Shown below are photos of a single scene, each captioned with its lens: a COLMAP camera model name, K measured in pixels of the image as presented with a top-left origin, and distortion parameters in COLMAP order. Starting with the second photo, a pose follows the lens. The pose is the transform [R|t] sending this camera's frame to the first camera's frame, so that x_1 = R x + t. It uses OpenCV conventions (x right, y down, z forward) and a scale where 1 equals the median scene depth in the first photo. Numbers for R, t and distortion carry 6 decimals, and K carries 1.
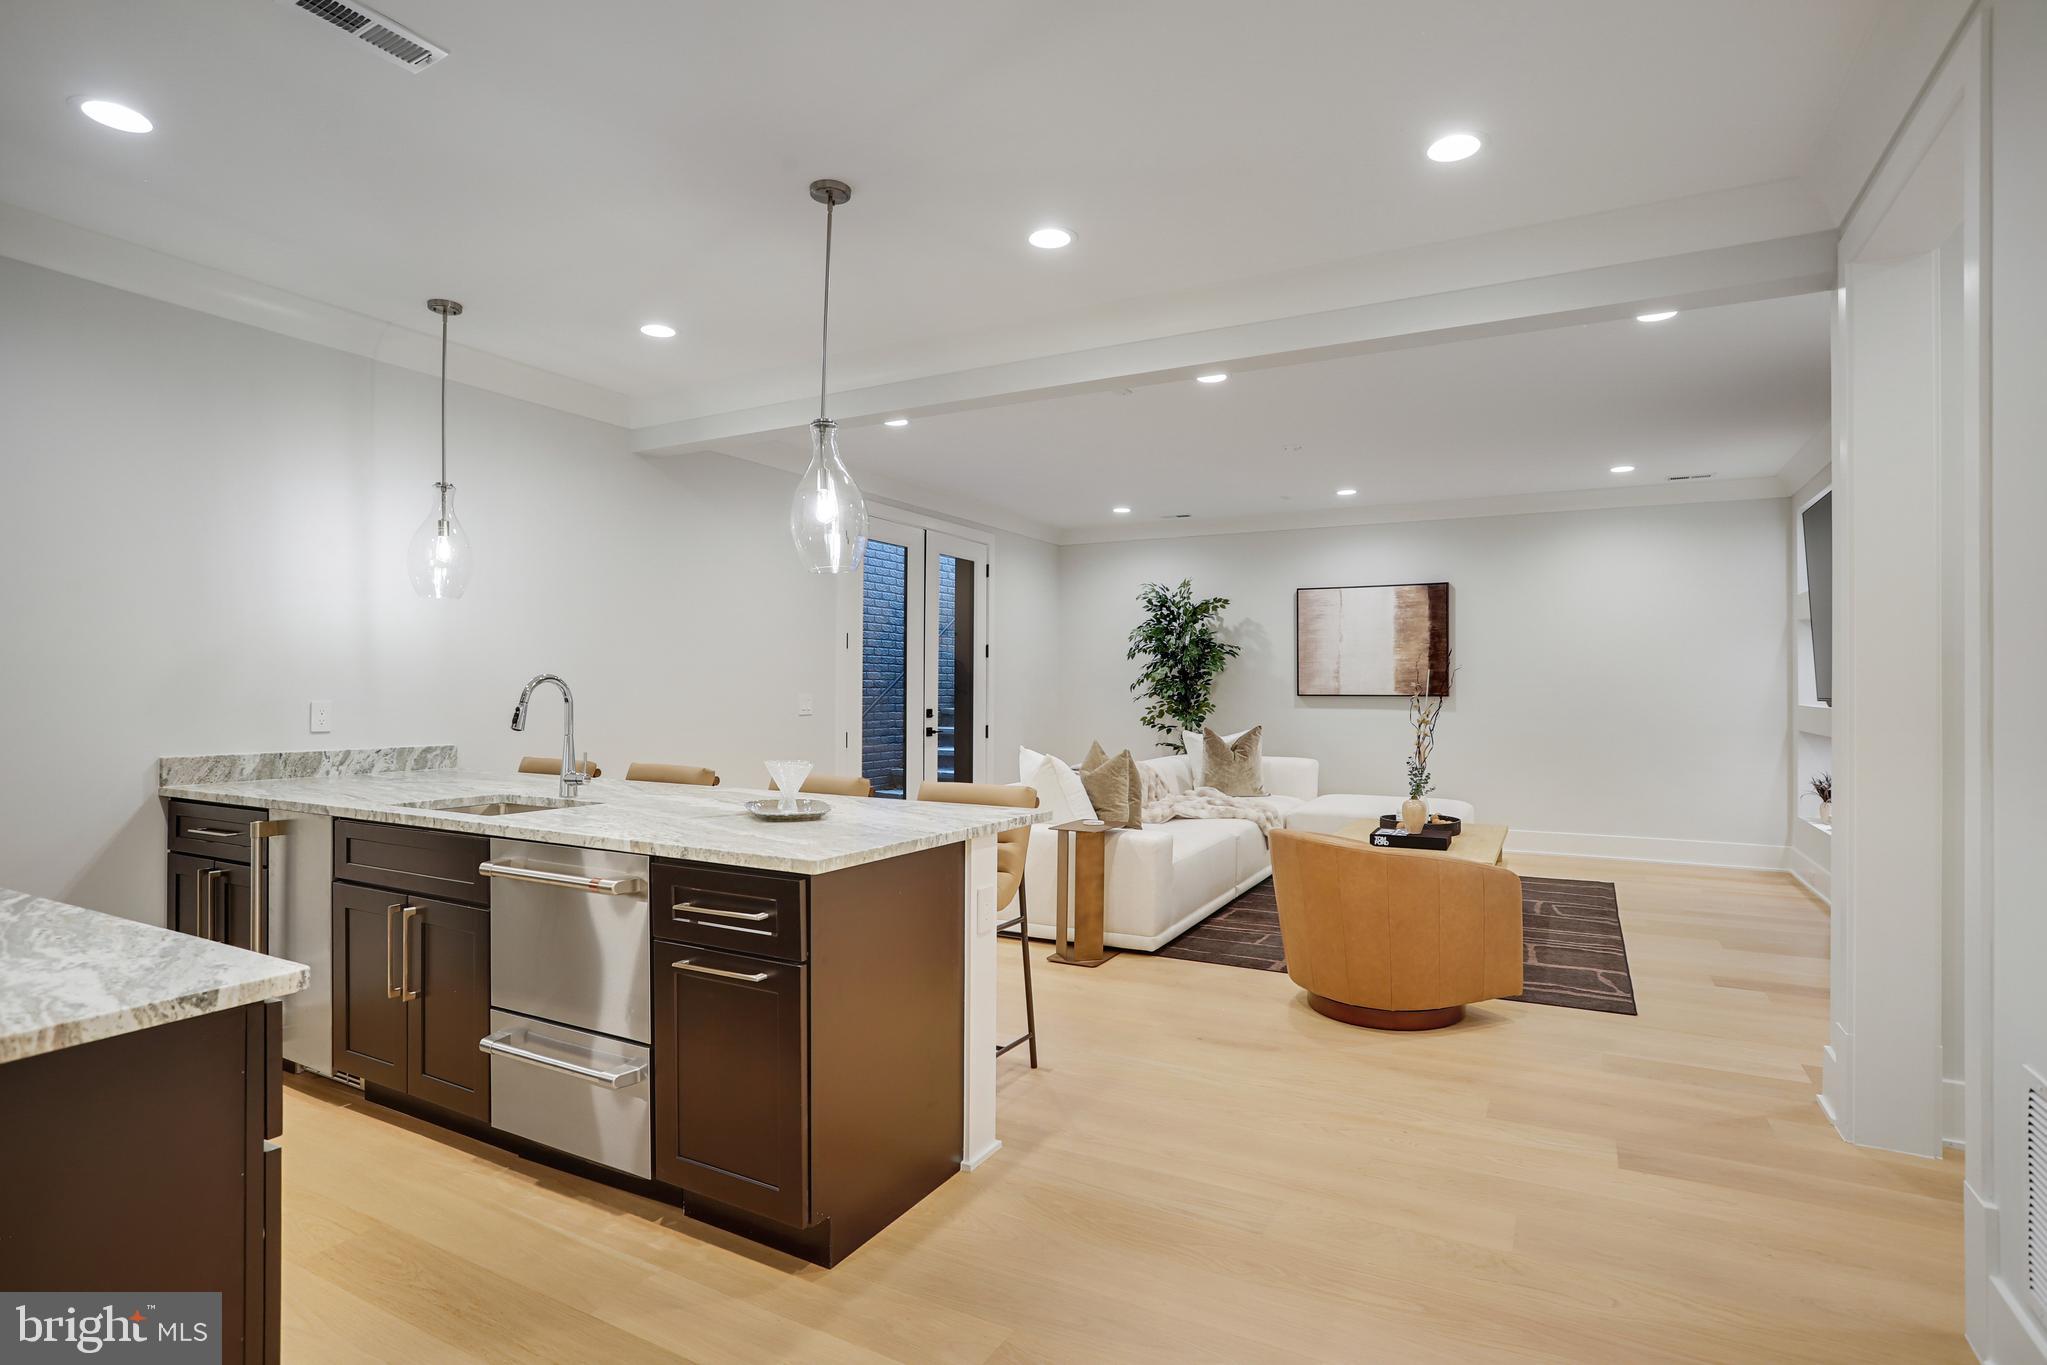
lens RADIAL K [[1026.1, 0, 1036.2], [0, 1026.1, 679.3], [0, 0, 1]] dist [-0.066848, 0.039601]
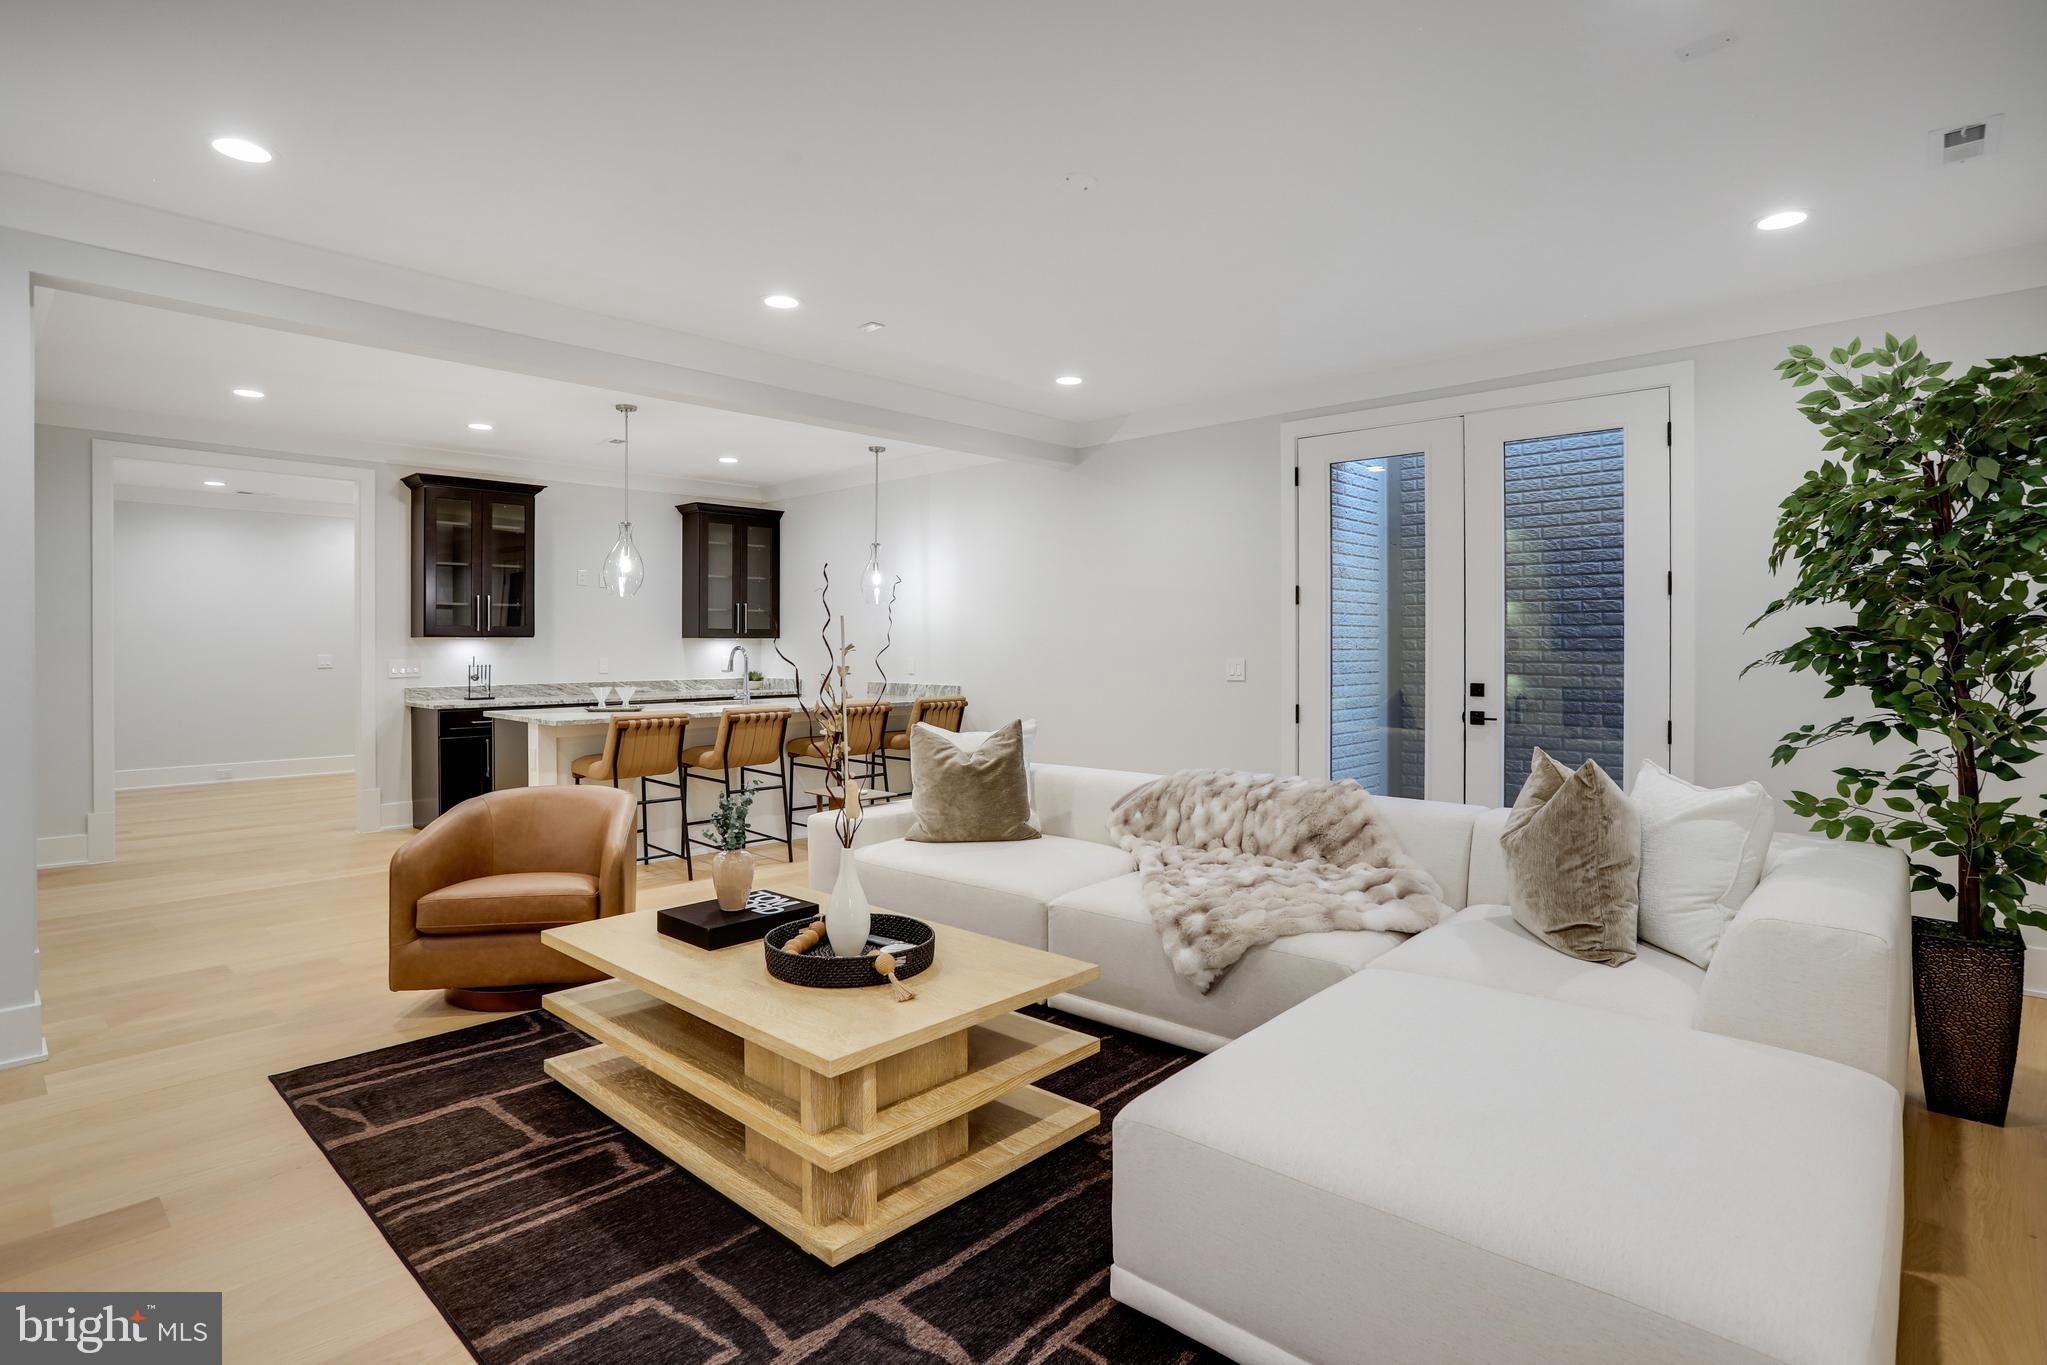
lens RADIAL K [[1013.8, 0, 1025.7], [0, 1013.8, 652.8], [0, 0, 1]] dist [-0.058260, 0.014774]
pose [[-0.256938, 0.003757, -0.966421, 0.871270], [0.011408, 0.999935, 0.000854, 0.008454], [0.966361, -0.010805, -0.256964, 1.302925]]
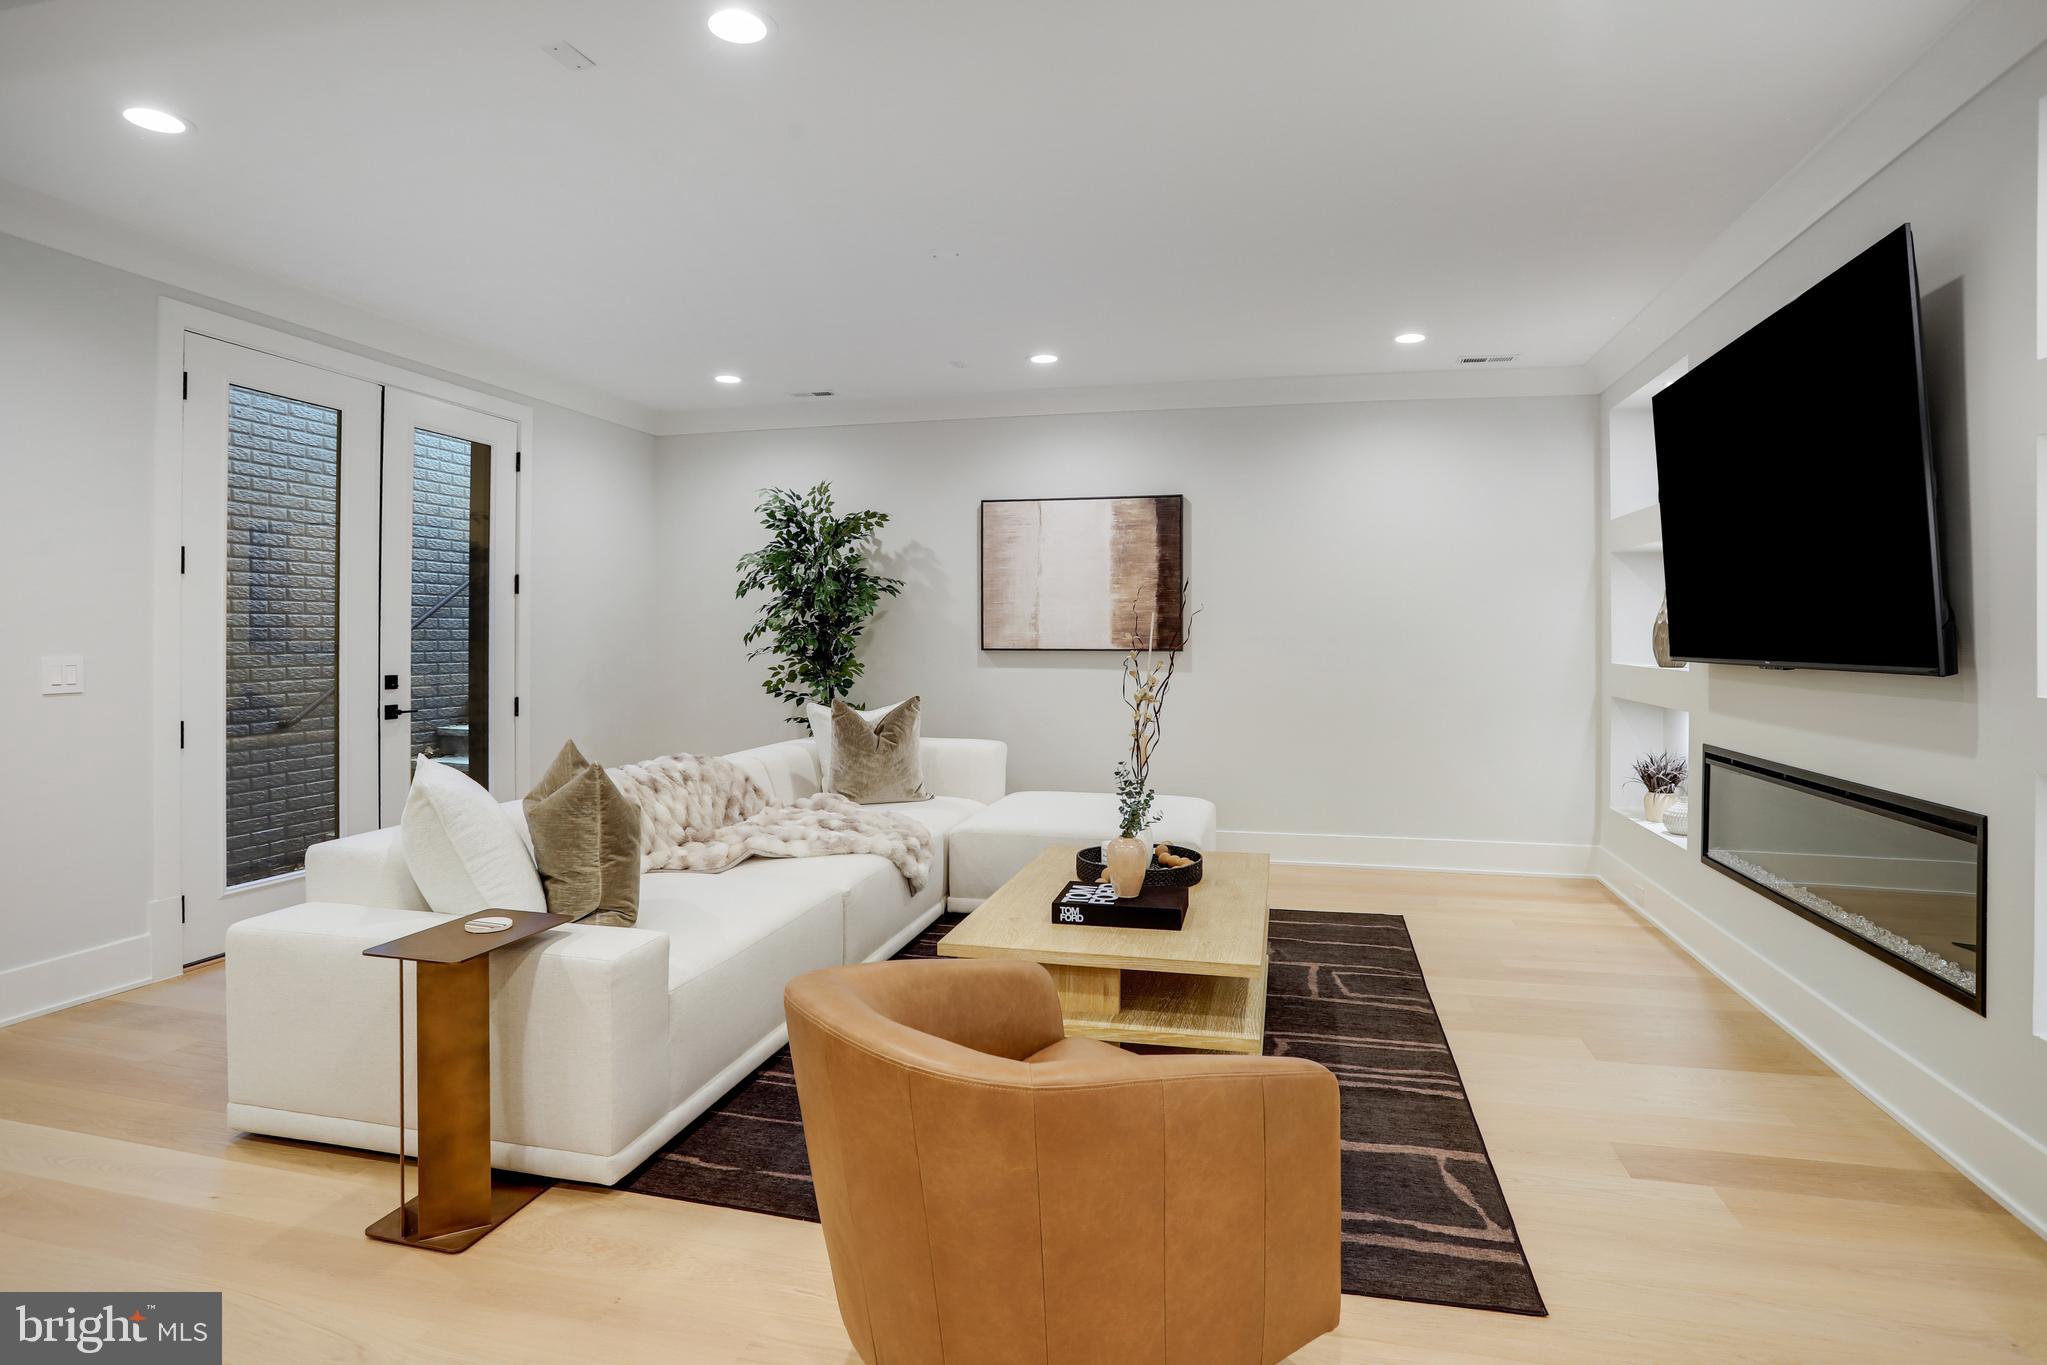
lens RADIAL K [[1089.8, 0, 1021.7], [0, 1089.8, 631.8], [0, 0, 1]] dist [-0.077005, 0.000161]
pose [[0.971139, -0.000437, 0.238515, 0.167786], [-0.001015, 0.999982, 0.005965, -0.002177], [-0.238513, -0.006035, 0.971121, 0.419079]]
